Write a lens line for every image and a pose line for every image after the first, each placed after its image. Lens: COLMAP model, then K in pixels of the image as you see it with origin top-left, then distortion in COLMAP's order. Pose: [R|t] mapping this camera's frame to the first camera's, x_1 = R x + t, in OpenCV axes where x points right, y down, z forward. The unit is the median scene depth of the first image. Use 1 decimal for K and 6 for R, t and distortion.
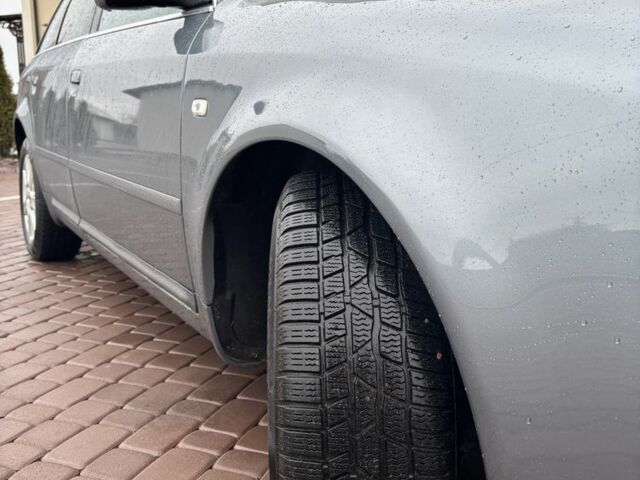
lens RADIAL K [[657.5, 0, 320.0], [0, 657.5, 240.0], [0, 0, 1]] dist [0.016419, 0.030586]
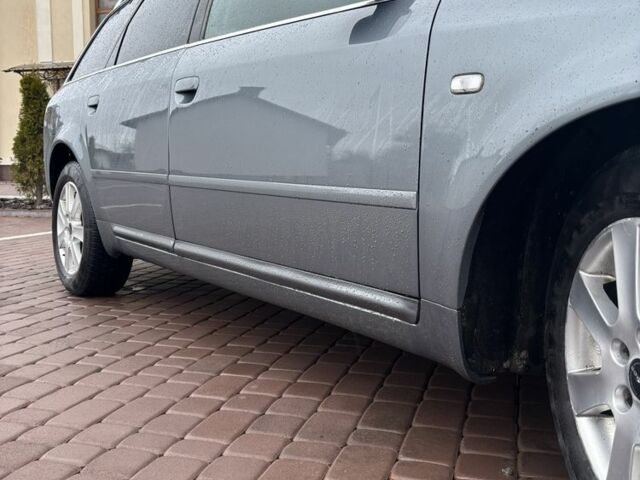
lens RADIAL K [[650.2, 0, 320.0], [0, 650.2, 240.0], [0, 0, 1]] dist [0.015434, -0.008597]
pose [[0.996064, -0.012696, 0.087725, -0.277480], [0.019133, 0.997154, -0.072926, 0.042629], [-0.086549, 0.074317, 0.993472, 0.093235]]
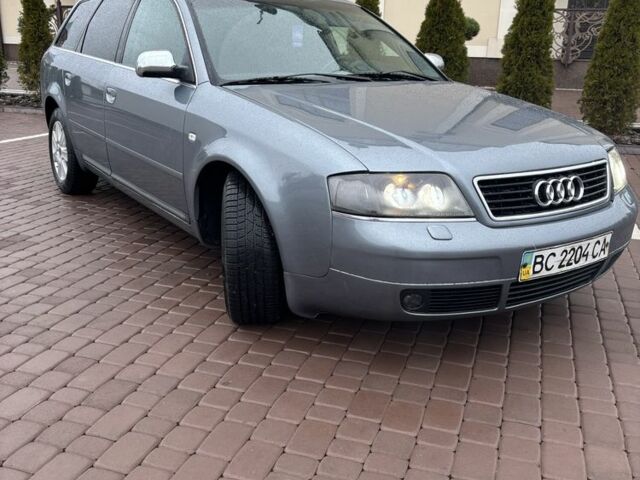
lens RADIAL K [[657.5, 0, 320.0], [0, 657.5, 240.0], [0, 0, 1]] dist [0.016419, 0.030586]
pose [[0.997928, 0.000095, 0.064342, 0.074268], [-0.007568, 0.993230, 0.115916, -0.067860], [-0.063895, -0.116163, 0.991173, -0.855605]]
